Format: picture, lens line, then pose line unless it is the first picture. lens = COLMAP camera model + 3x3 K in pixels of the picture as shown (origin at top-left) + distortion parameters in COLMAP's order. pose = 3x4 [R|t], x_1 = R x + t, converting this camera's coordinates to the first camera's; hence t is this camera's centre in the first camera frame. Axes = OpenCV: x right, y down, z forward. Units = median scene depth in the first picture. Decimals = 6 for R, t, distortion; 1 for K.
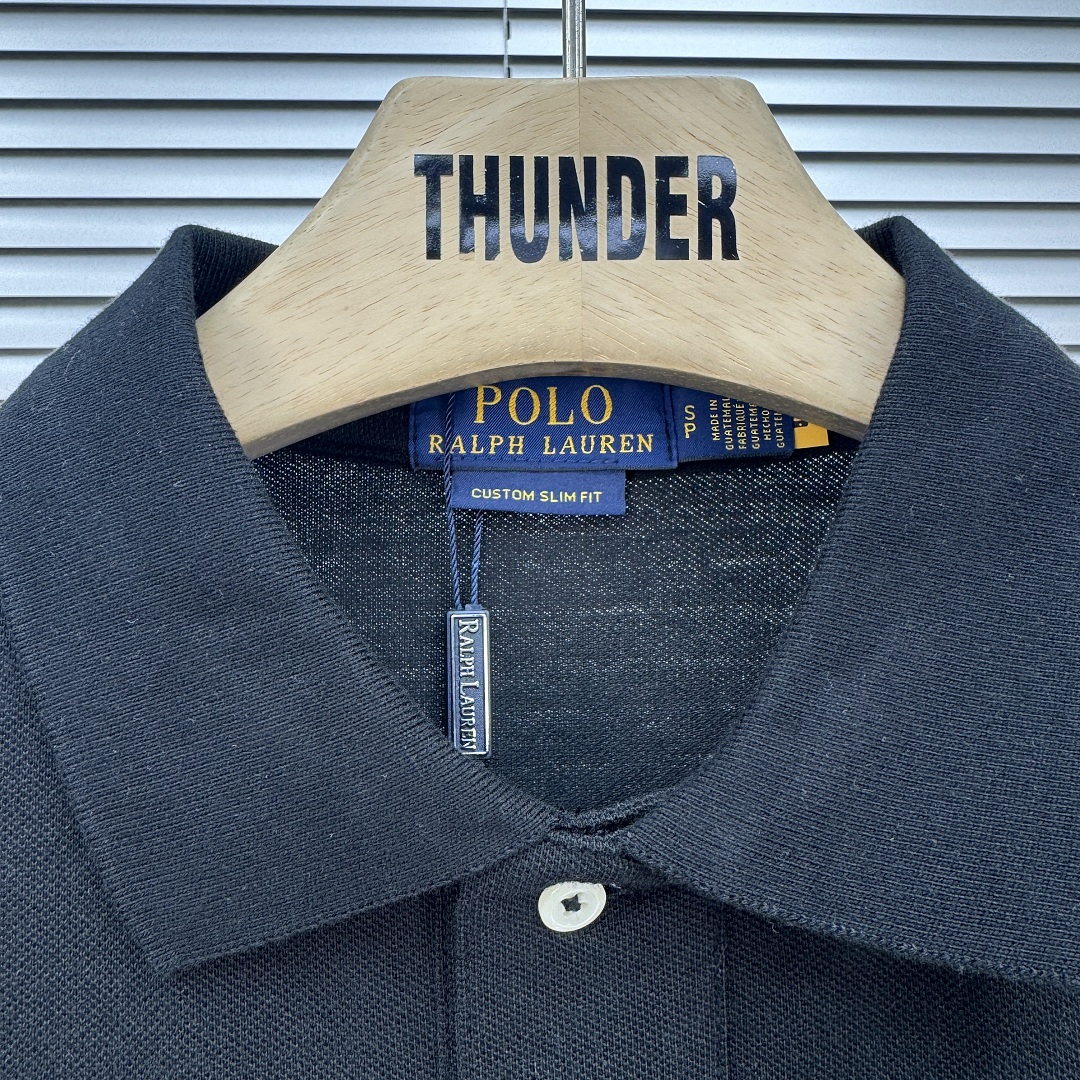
lens RADIAL K [[1179.3, 0, 537.5], [0, 1179.3, 538.0], [0, 0, 1]] dist [-0.032983, 0.000000]
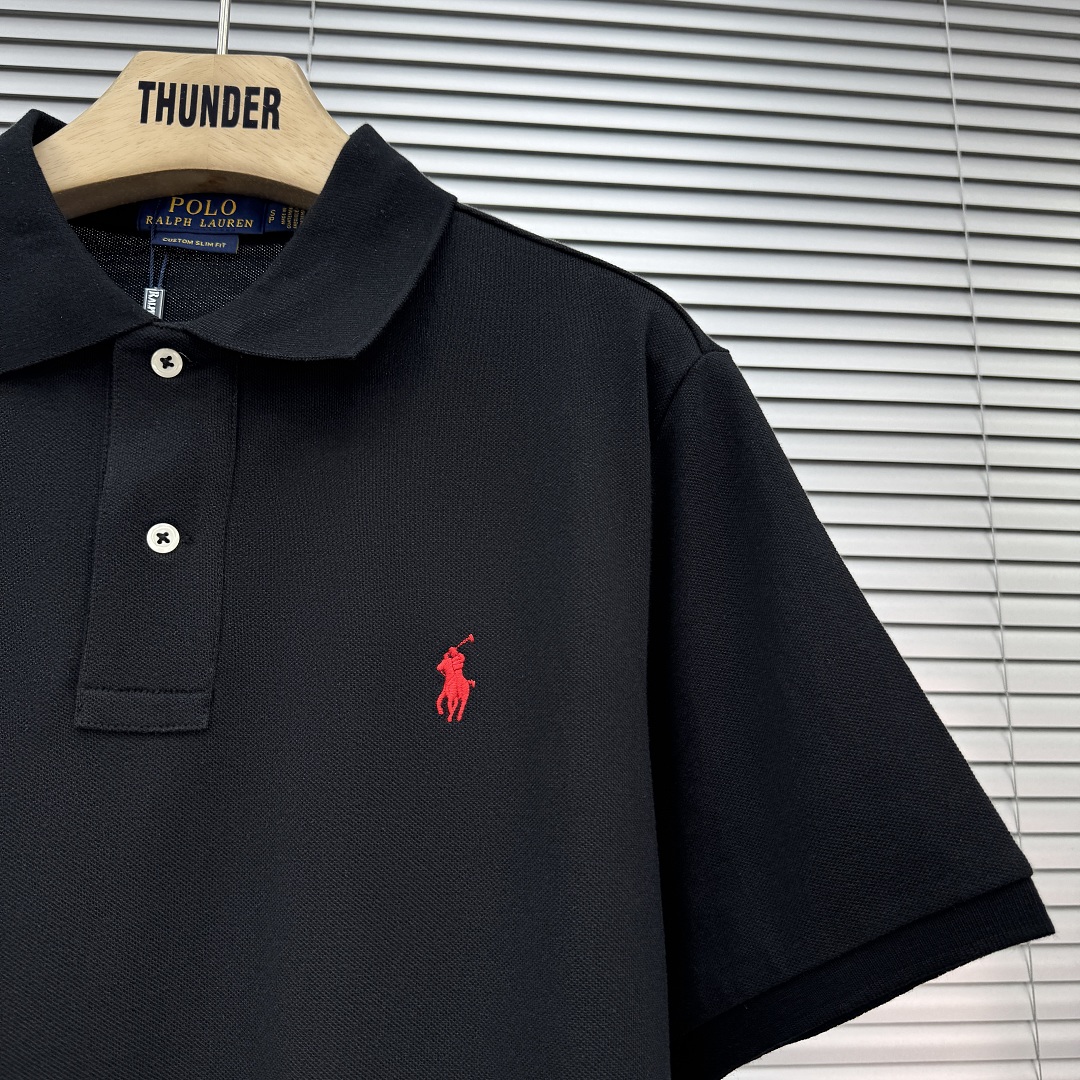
lens RADIAL K [[1179.3, 0, 541.6], [0, 1179.3, 533.5], [0, 0, 1]] dist [-0.032983, 0.000000]
pose [[0.998756, 0.029602, 0.040138, 0.608890], [-0.022375, 0.985215, -0.169853, 0.905017], [-0.044573, 0.168743, 0.984652, -1.120323]]
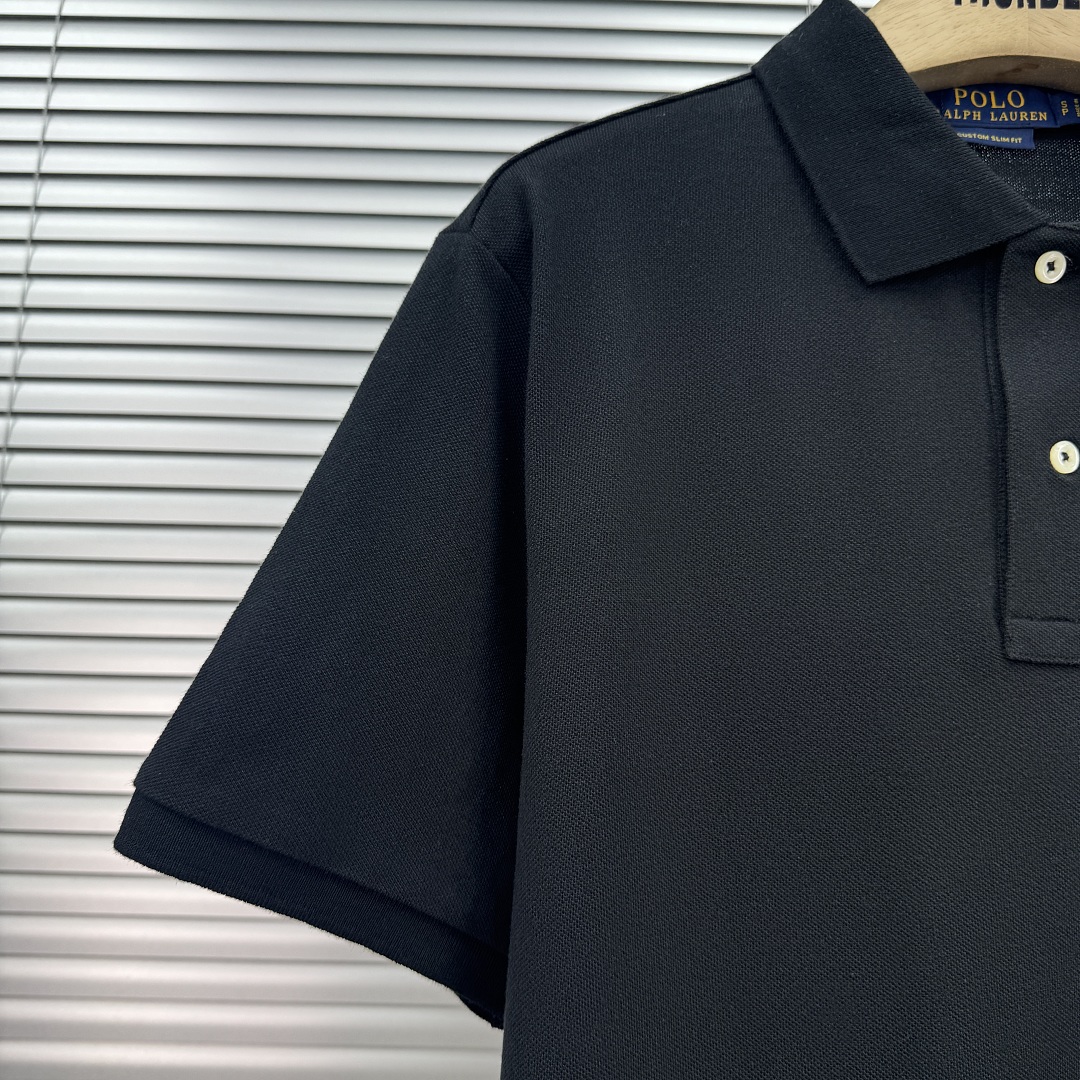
lens RADIAL K [[1179.3, 0, 545.0], [0, 1179.3, 545.5], [0, 0, 1]] dist [-0.032983, 0.000000]
pose [[0.998505, 0.030012, -0.045690, -0.691314], [-0.034290, 0.994797, -0.095934, 0.933183], [0.042573, 0.097357, 0.994339, -0.987809]]
